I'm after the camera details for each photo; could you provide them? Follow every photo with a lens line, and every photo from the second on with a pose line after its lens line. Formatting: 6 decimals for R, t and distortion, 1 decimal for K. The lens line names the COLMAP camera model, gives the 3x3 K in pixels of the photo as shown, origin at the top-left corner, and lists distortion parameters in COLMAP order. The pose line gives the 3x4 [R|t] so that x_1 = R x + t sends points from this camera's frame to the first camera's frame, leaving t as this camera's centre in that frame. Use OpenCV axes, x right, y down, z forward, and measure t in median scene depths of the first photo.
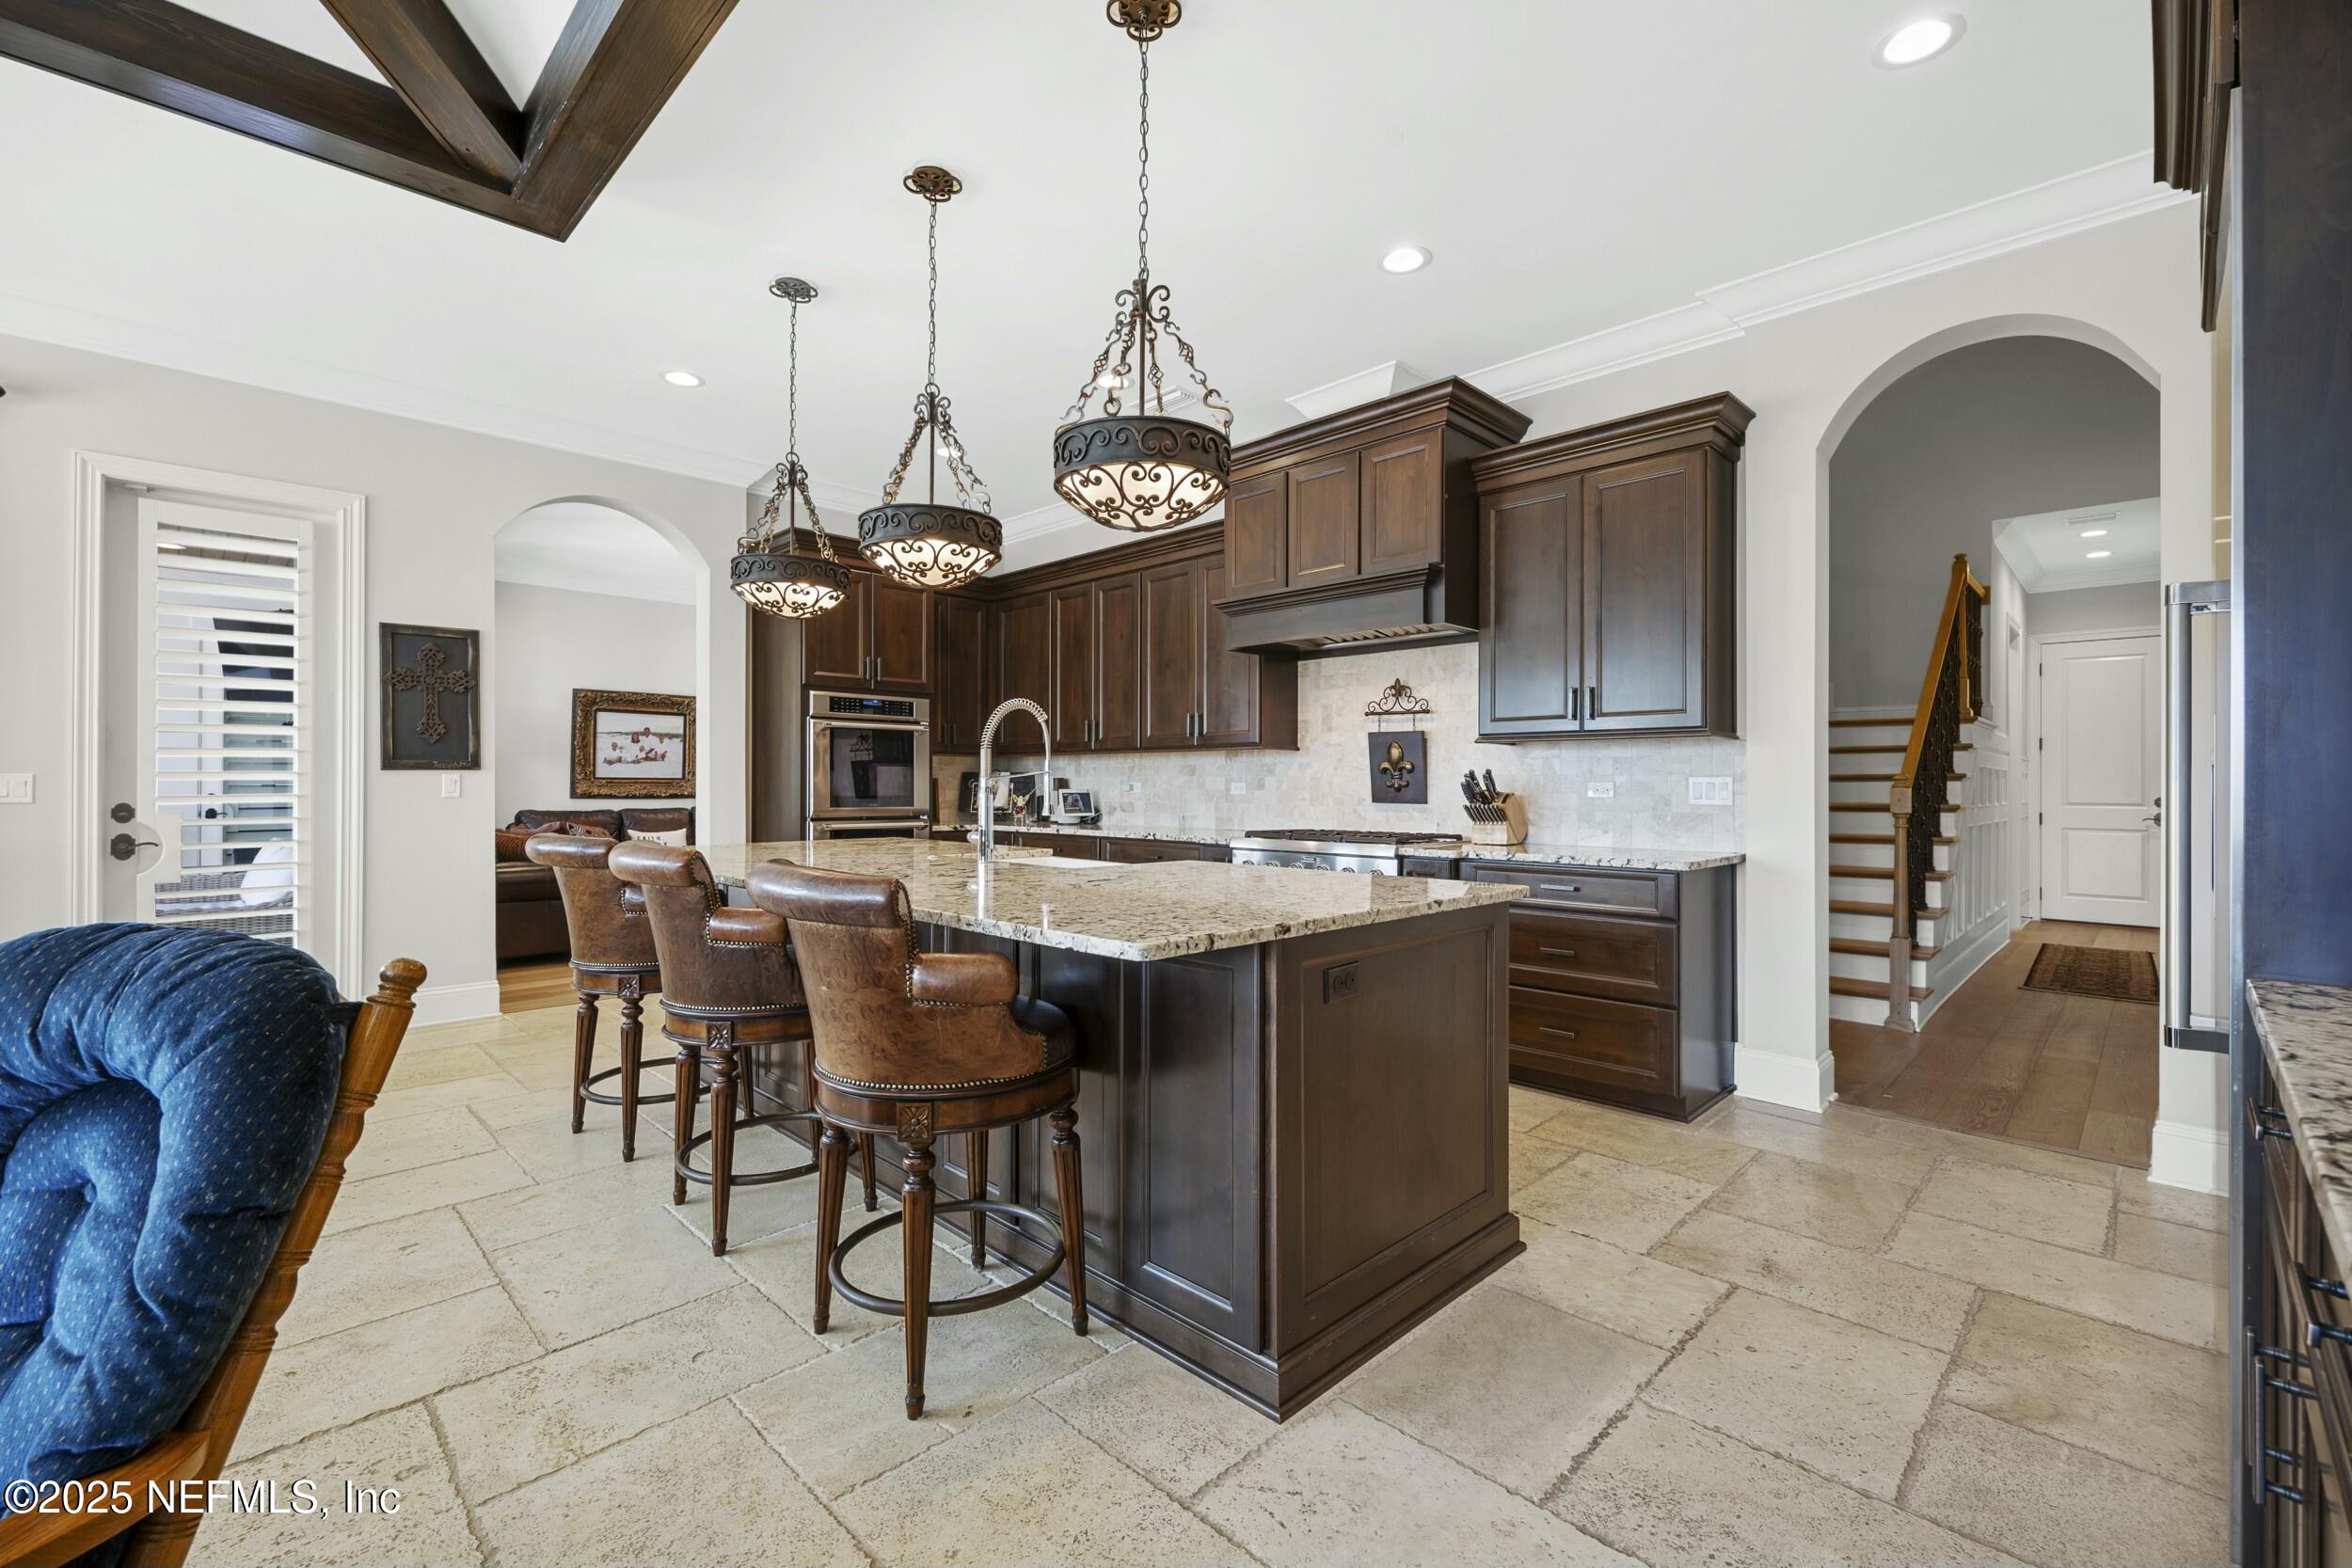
lens RADIAL K [[994.9, 0, 1181.8], [0, 994.9, 775.1], [0, 0, 1]] dist [-0.002604, -0.000418]
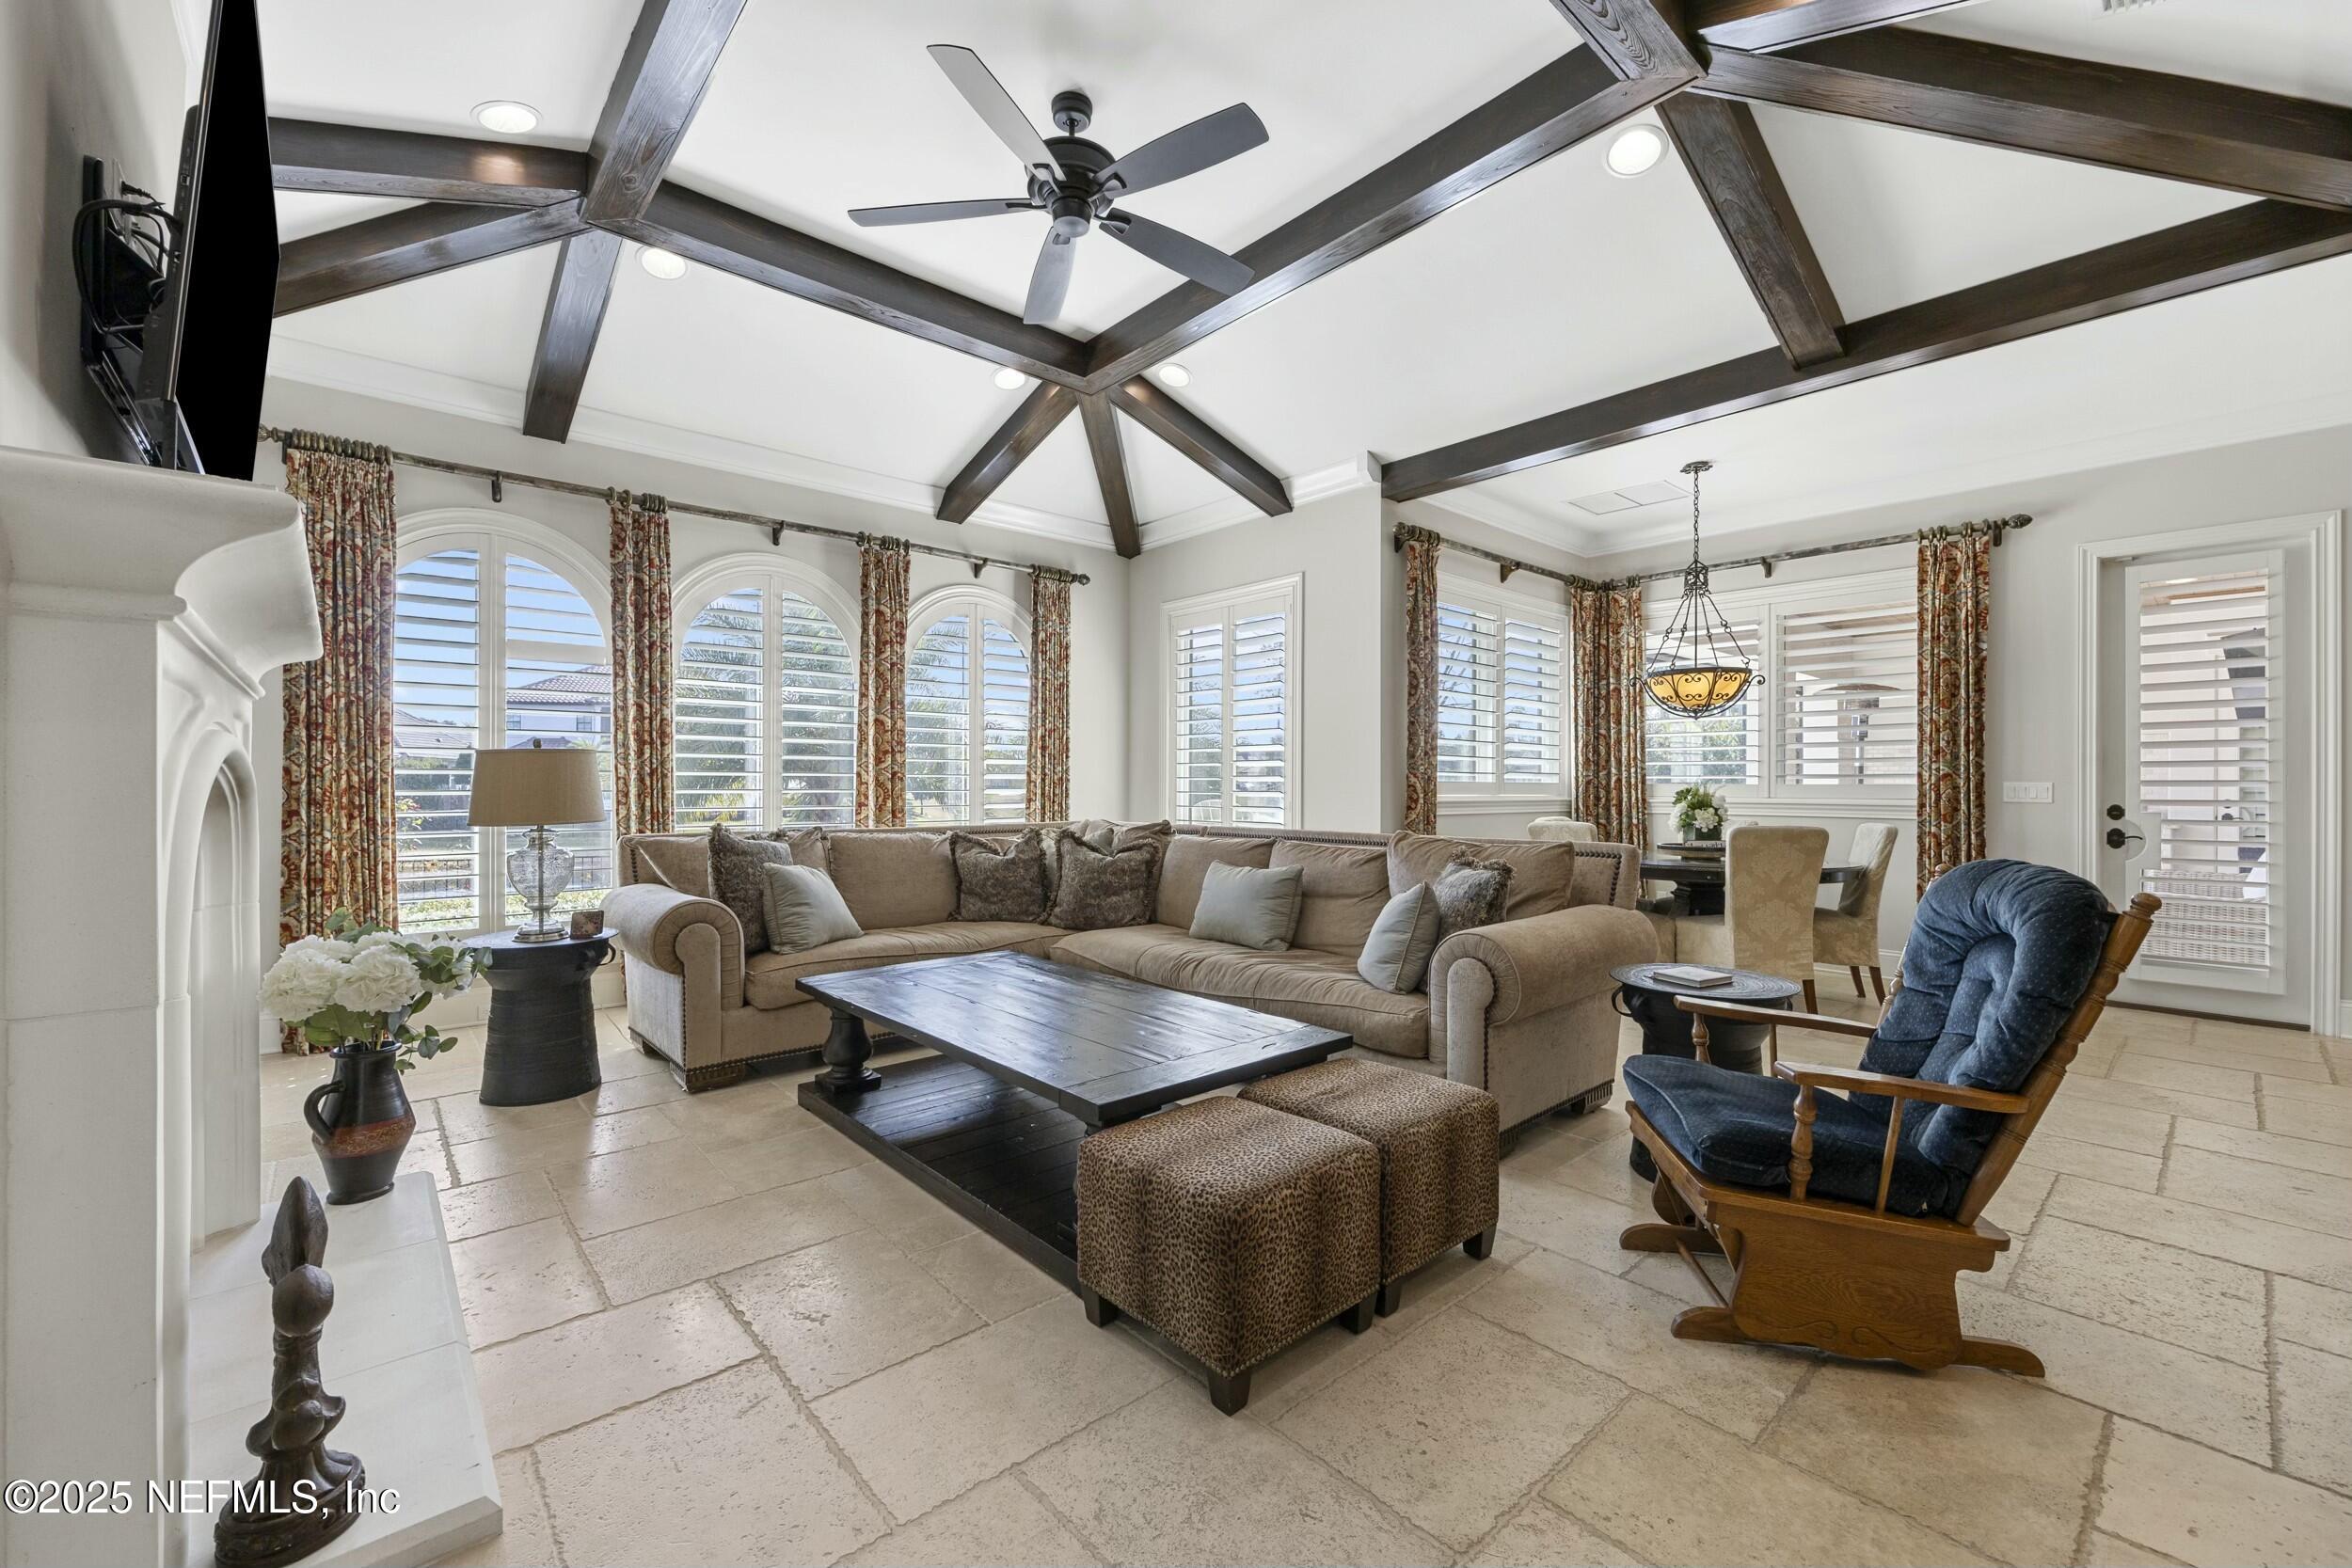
lens RADIAL K [[946.9, 0, 1172.1], [0, 946.9, 782.1], [0, 0, 1]] dist [0.000013, -0.000346]
pose [[-0.067293, -0.002727, -0.997730, 0.220951], [0.002823, 0.999992, -0.002924, -0.001363], [0.997729, -0.003013, -0.067285, -0.130395]]
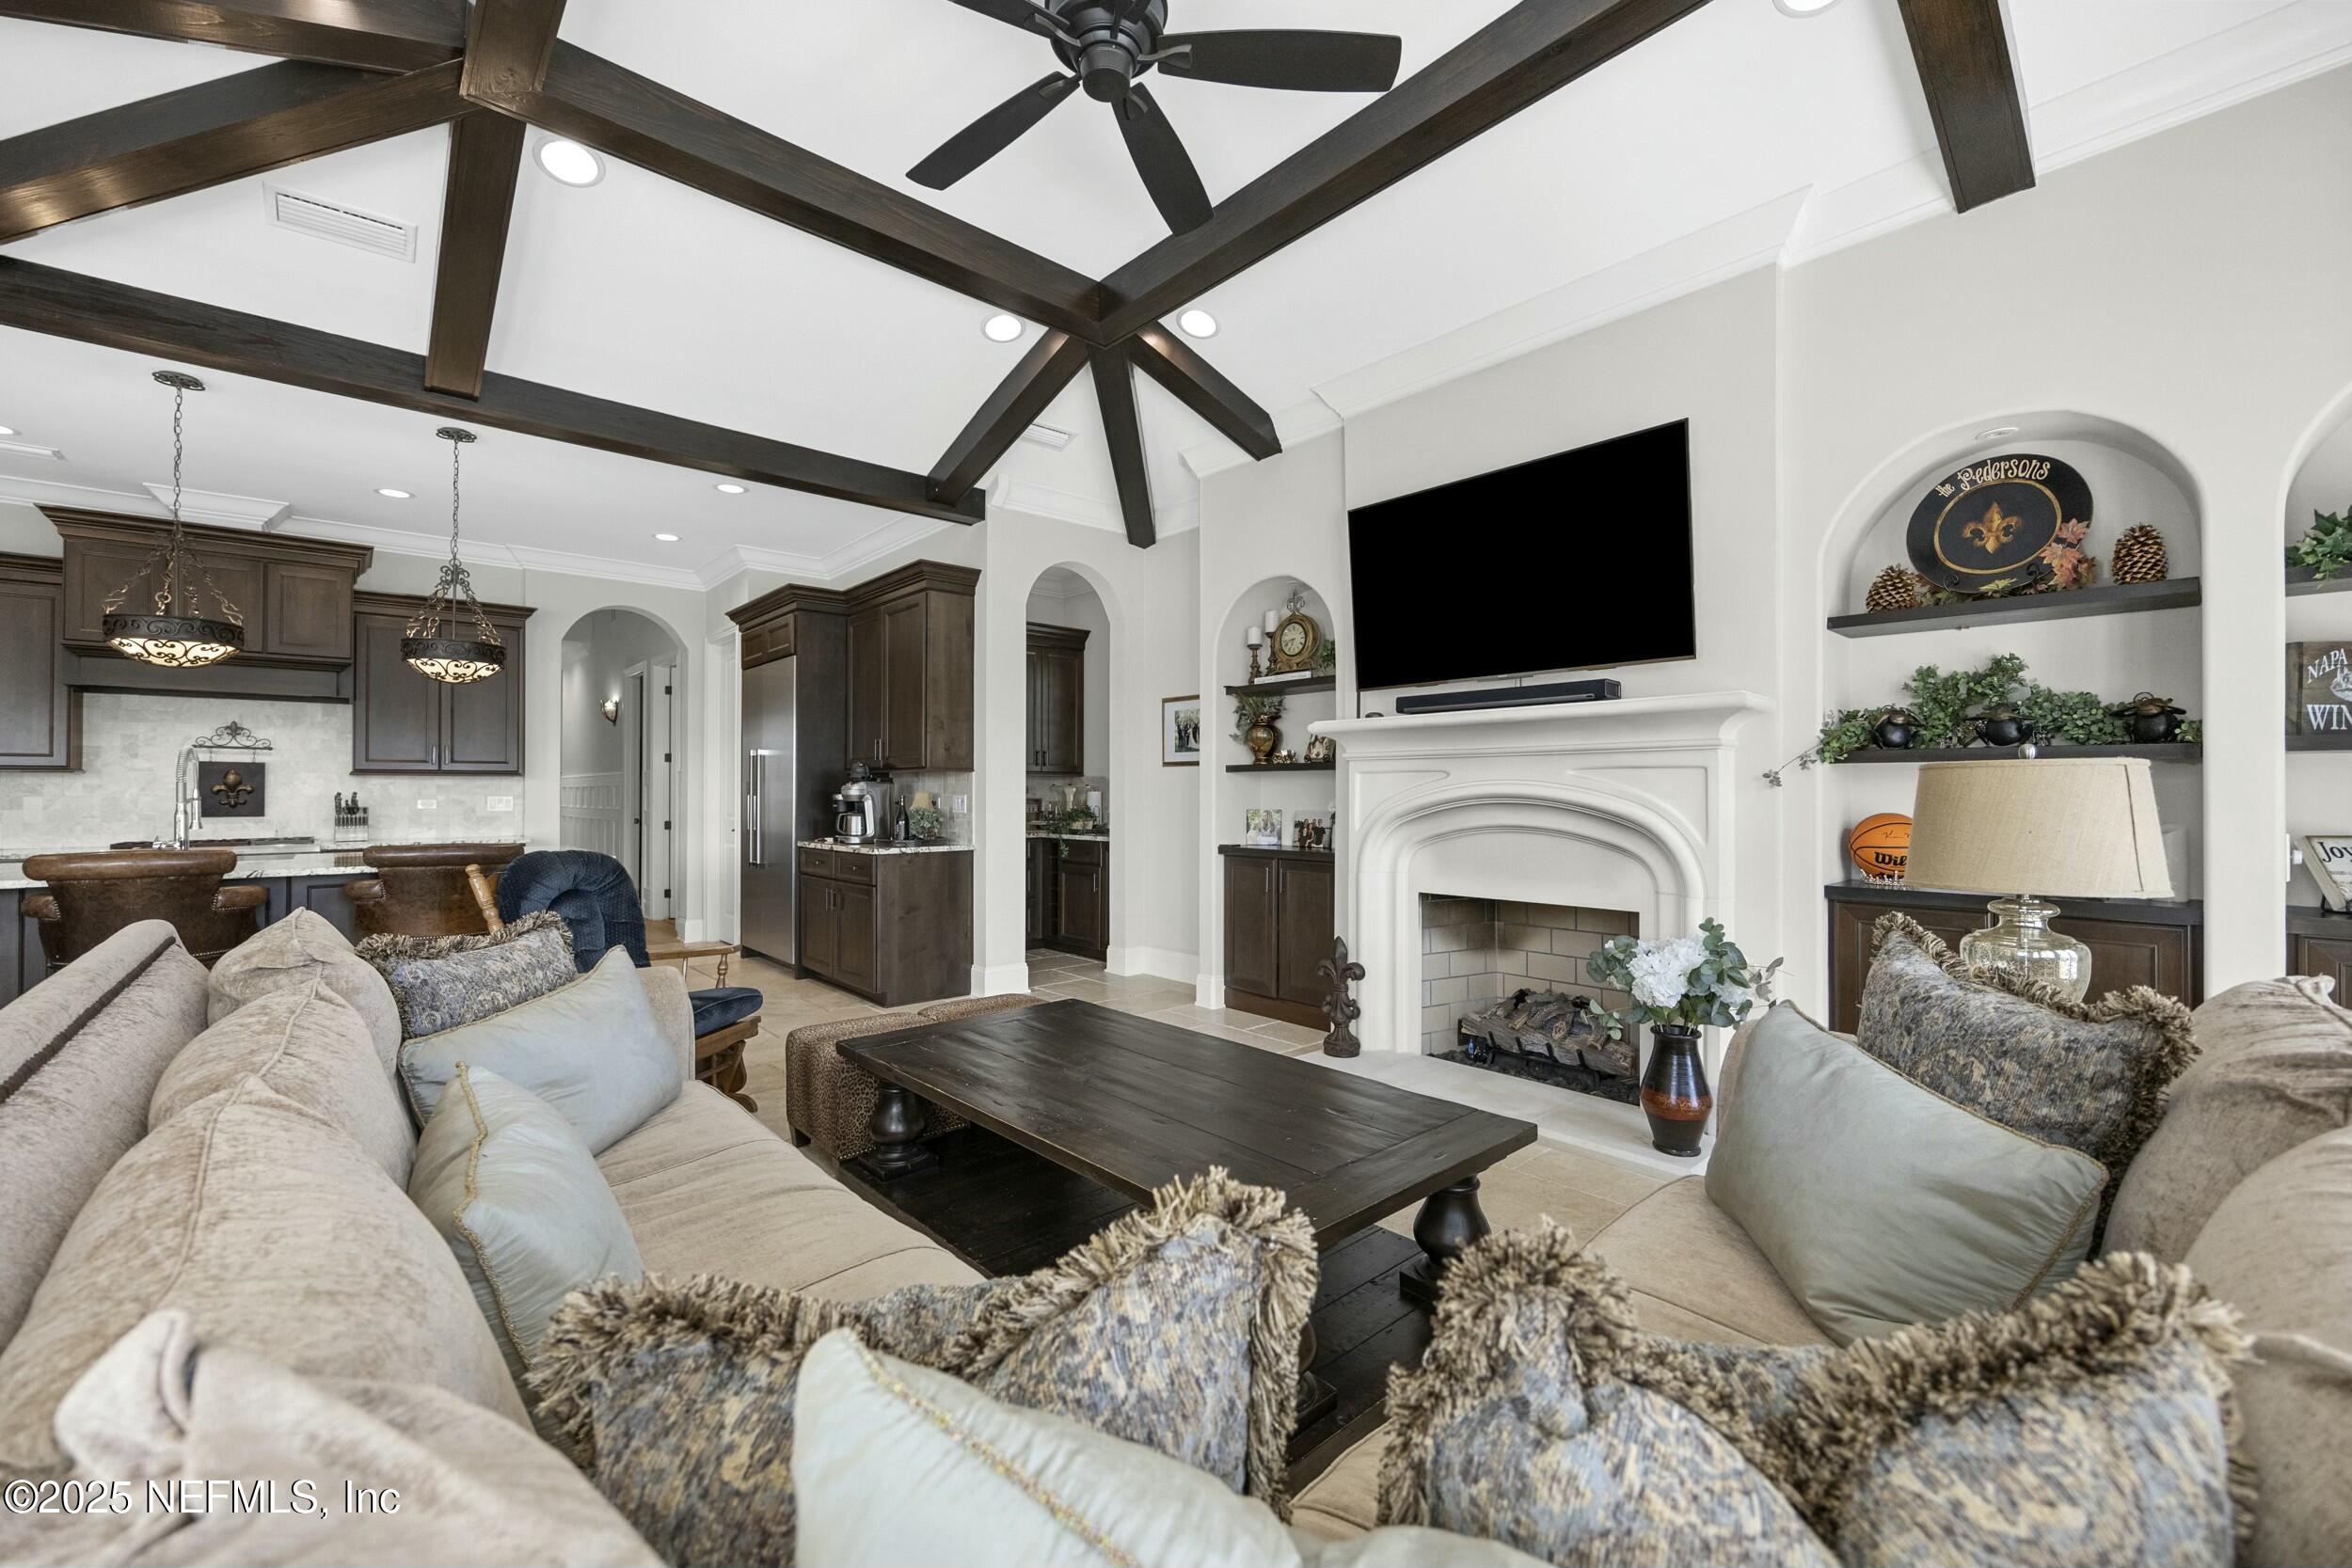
lens RADIAL K [[942.6, 0, 1176.0], [0, 942.6, 784.0], [0, 0, 1]] dist [-0.002240, -0.000203]
pose [[0.063379, 0.004090, 0.997981, -0.963988], [-0.006694, 0.999971, -0.003673, -0.019156], [-0.997967, -0.006448, 0.063404, -0.320690]]
